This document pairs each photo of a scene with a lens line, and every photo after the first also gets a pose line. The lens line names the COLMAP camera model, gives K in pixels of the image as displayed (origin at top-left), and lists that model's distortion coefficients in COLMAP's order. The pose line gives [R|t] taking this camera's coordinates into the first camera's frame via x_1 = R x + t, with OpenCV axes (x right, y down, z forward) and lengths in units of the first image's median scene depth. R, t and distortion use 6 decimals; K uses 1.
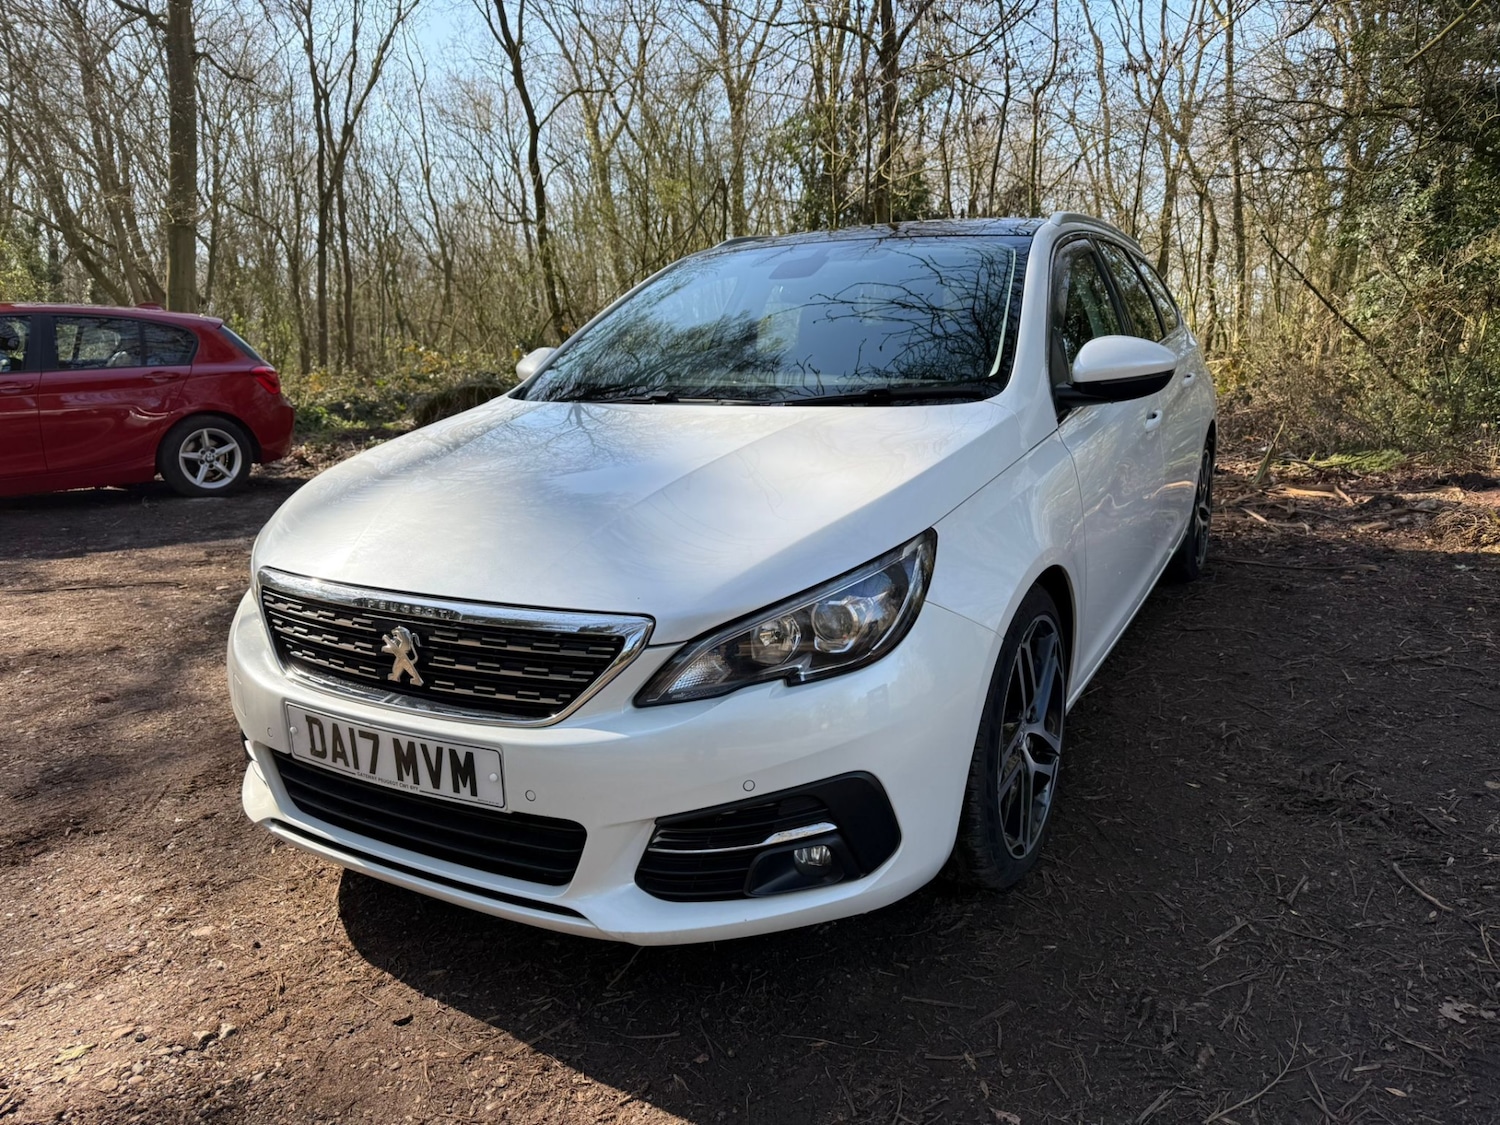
lens RADIAL K [[1055.0, 0, 750.0], [0, 1055.0, 562.5], [0, 0, 1]] dist [0.022816, -0.025244]
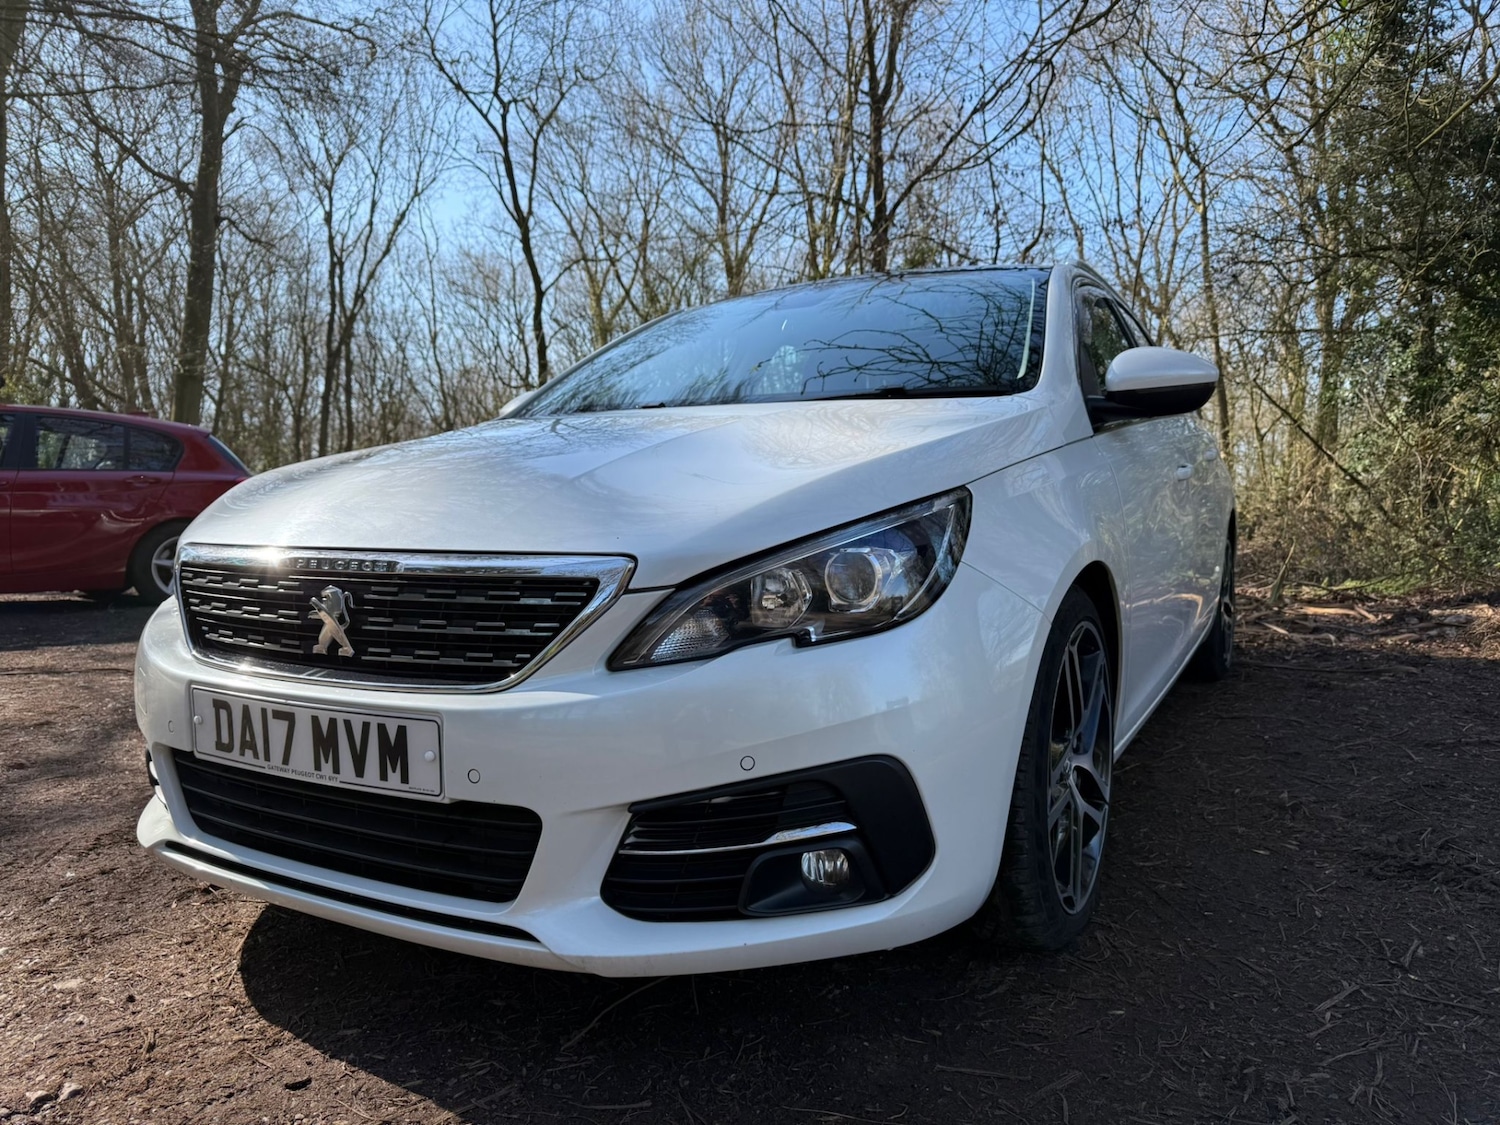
lens RADIAL K [[1066.7, 0, 743.5], [0, 1066.7, 563.6], [0, 0, 1]] dist [0.000329, -0.000297]
pose [[0.999819, 0.018903, 0.002047, -0.006922], [-0.018383, 0.988547, -0.149790, 0.146969], [-0.004855, 0.149725, 0.988716, 0.145753]]
